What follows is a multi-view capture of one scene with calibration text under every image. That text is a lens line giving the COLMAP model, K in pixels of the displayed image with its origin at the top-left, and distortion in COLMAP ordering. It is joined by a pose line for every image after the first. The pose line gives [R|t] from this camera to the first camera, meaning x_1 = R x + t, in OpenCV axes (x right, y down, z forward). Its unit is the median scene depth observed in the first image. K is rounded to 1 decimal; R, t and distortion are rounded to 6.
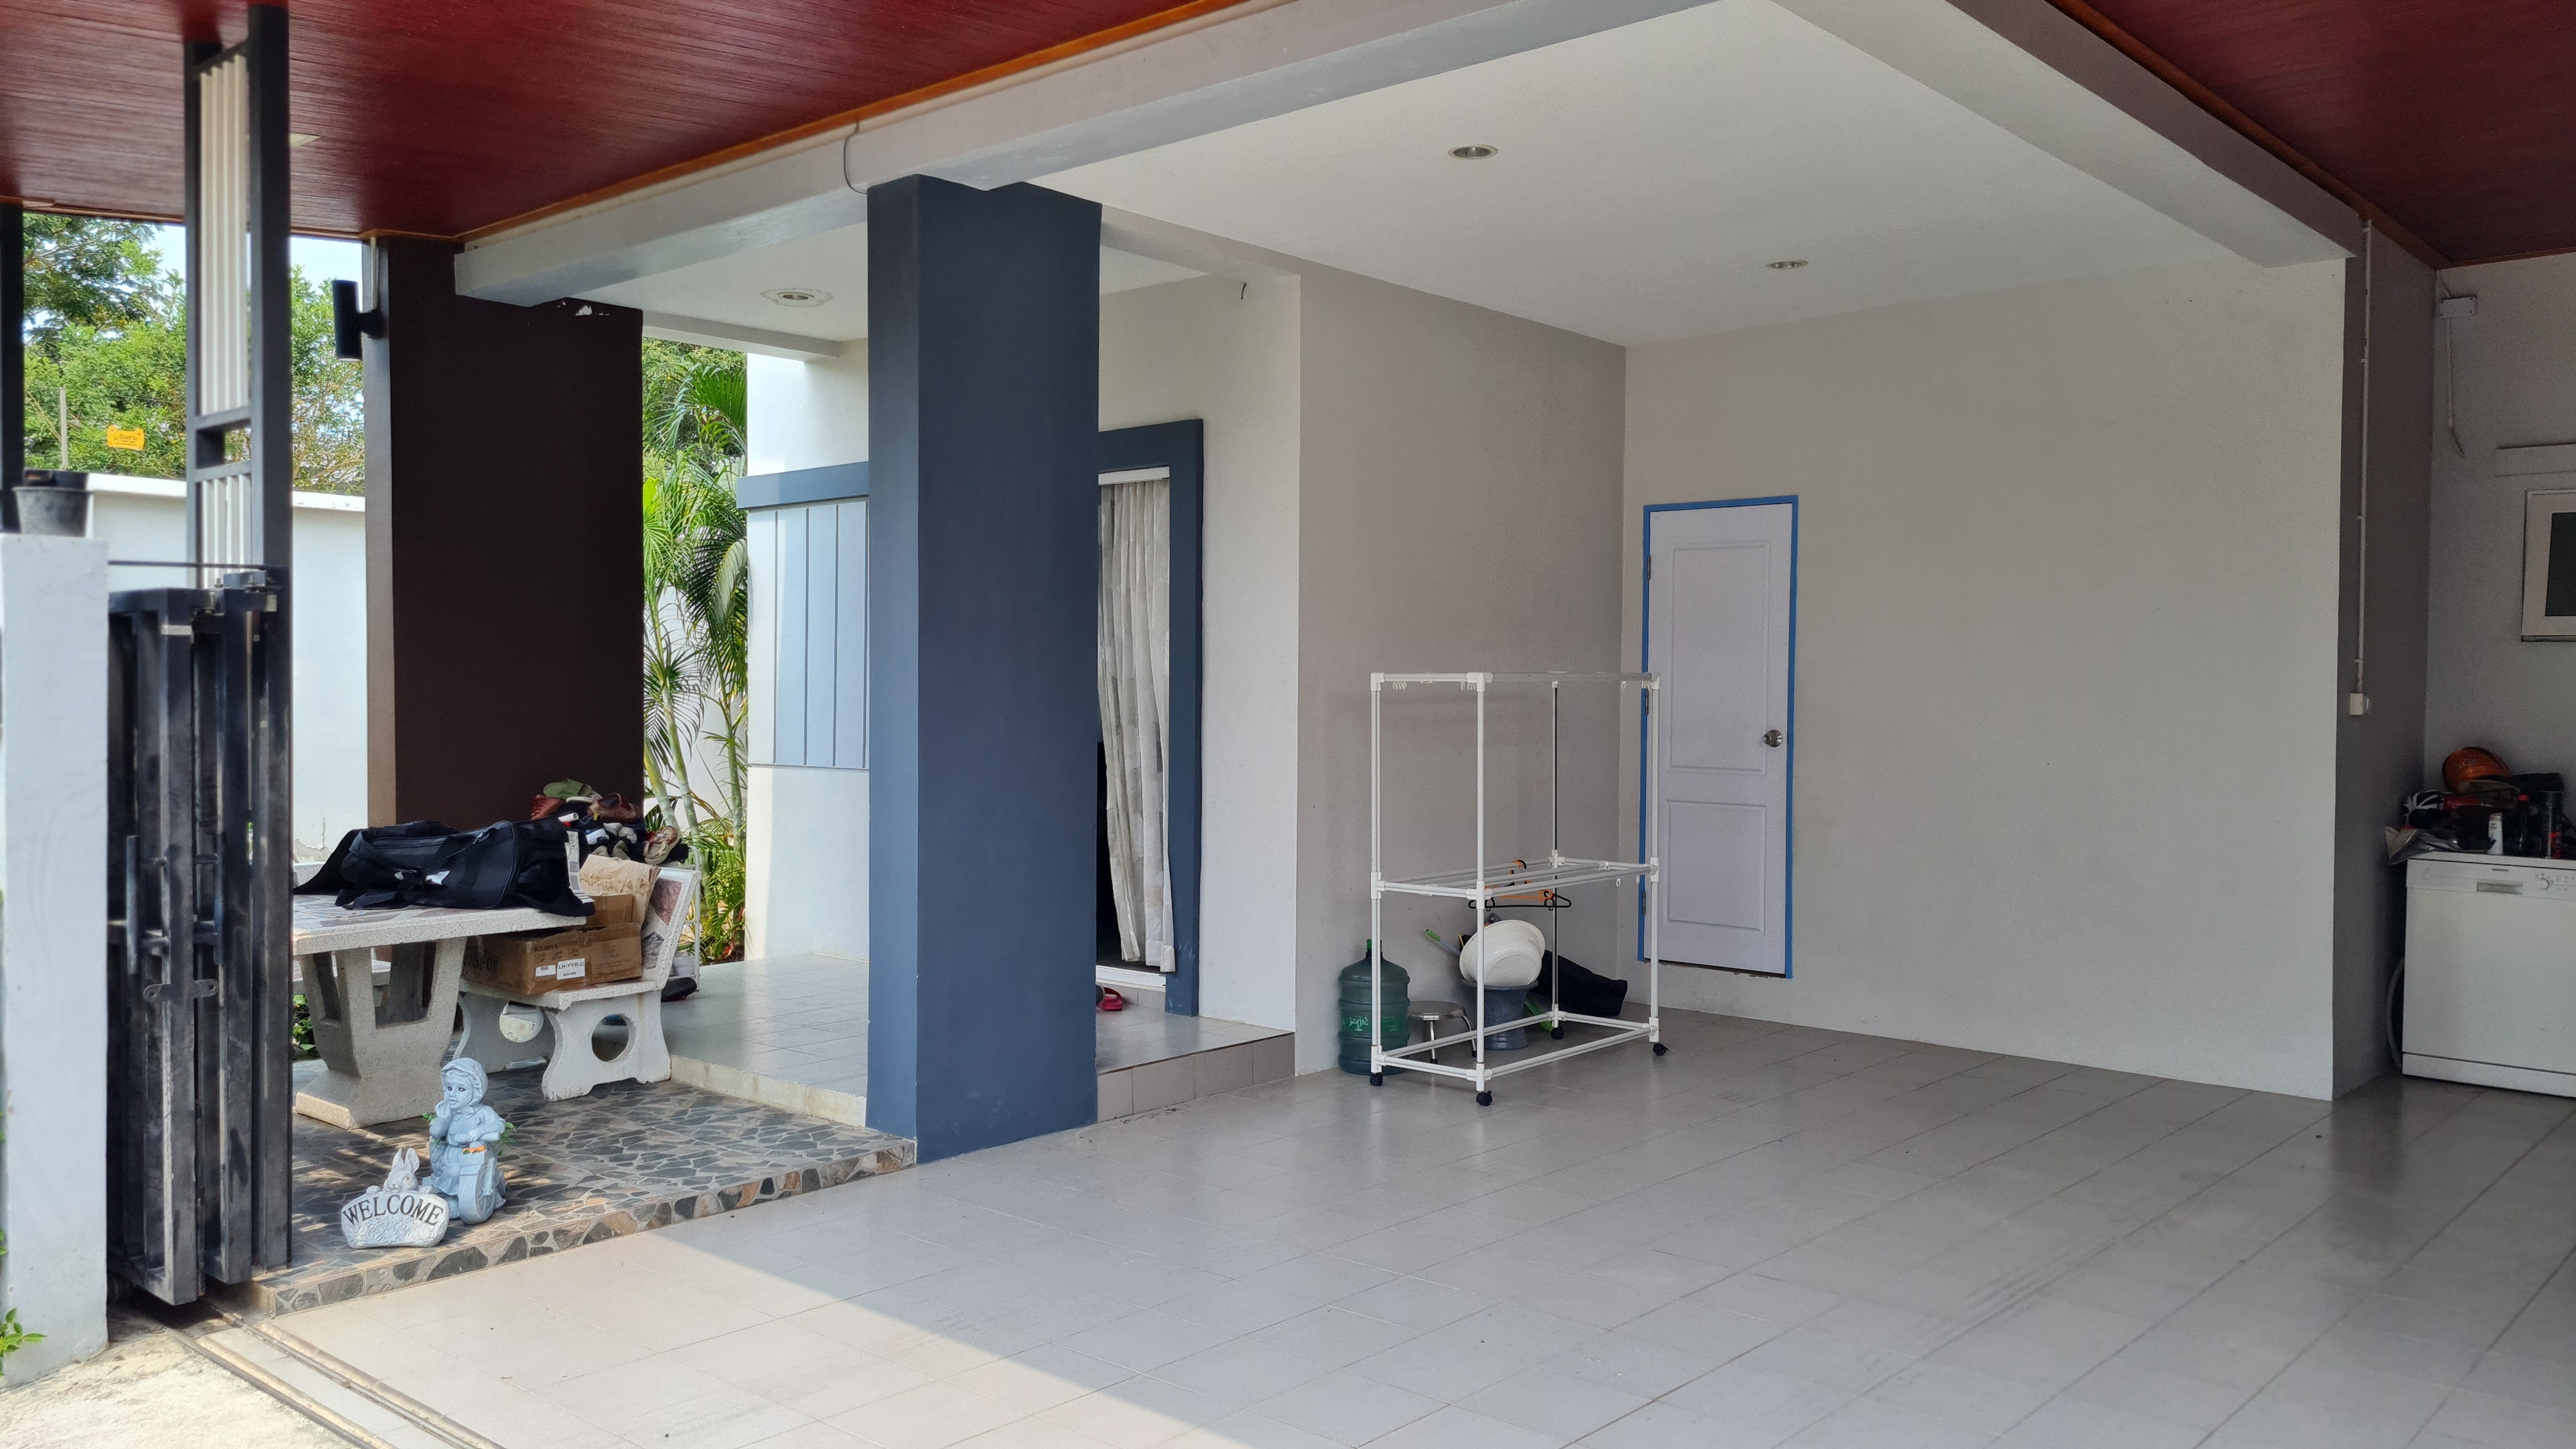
lens RADIAL K [[1932.9, 0, 1318.8], [0, 1932.9, 721.4], [0, 0, 1]] dist [0.065098, -0.058737]
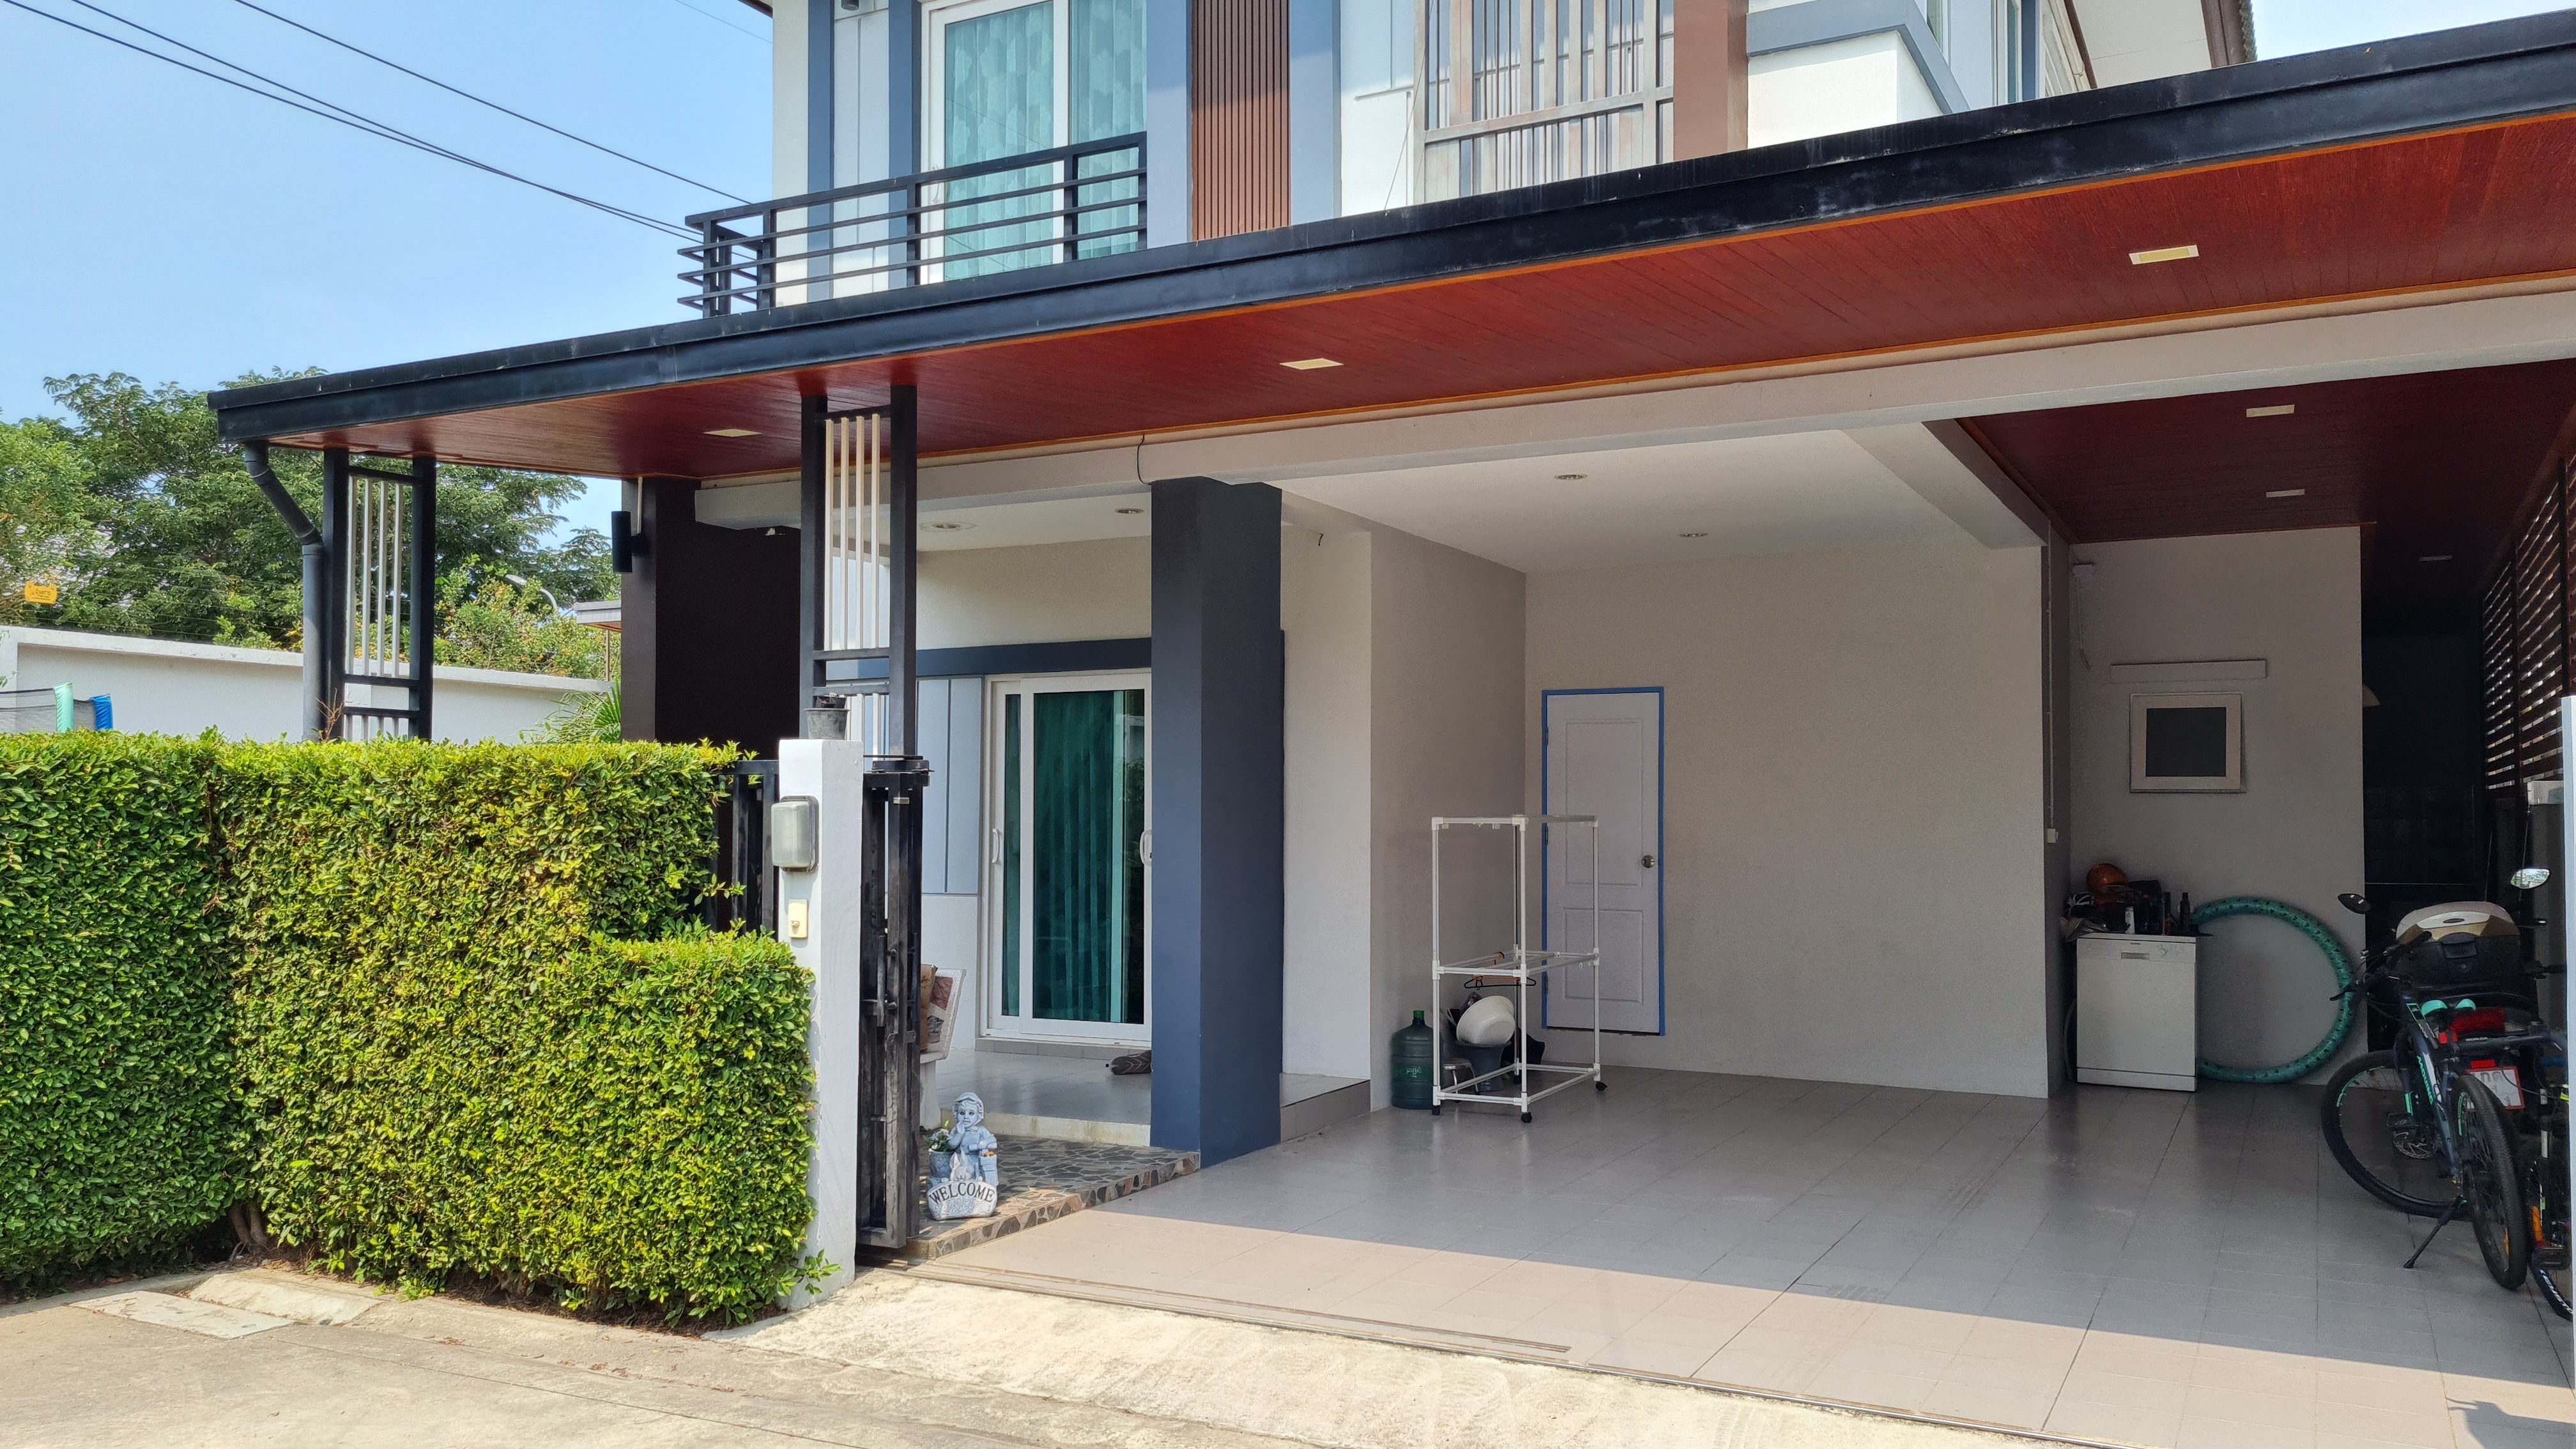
lens RADIAL K [[1932.9, 0, 1264.7], [0, 1932.9, 755.0], [0, 0, 1]] dist [0.065098, -0.058737]
pose [[0.973615, 0.002566, 0.228183, -0.423501], [0.008458, 0.998844, -0.047319, -0.005010], [-0.228041, 0.048000, 0.972468, -0.346600]]
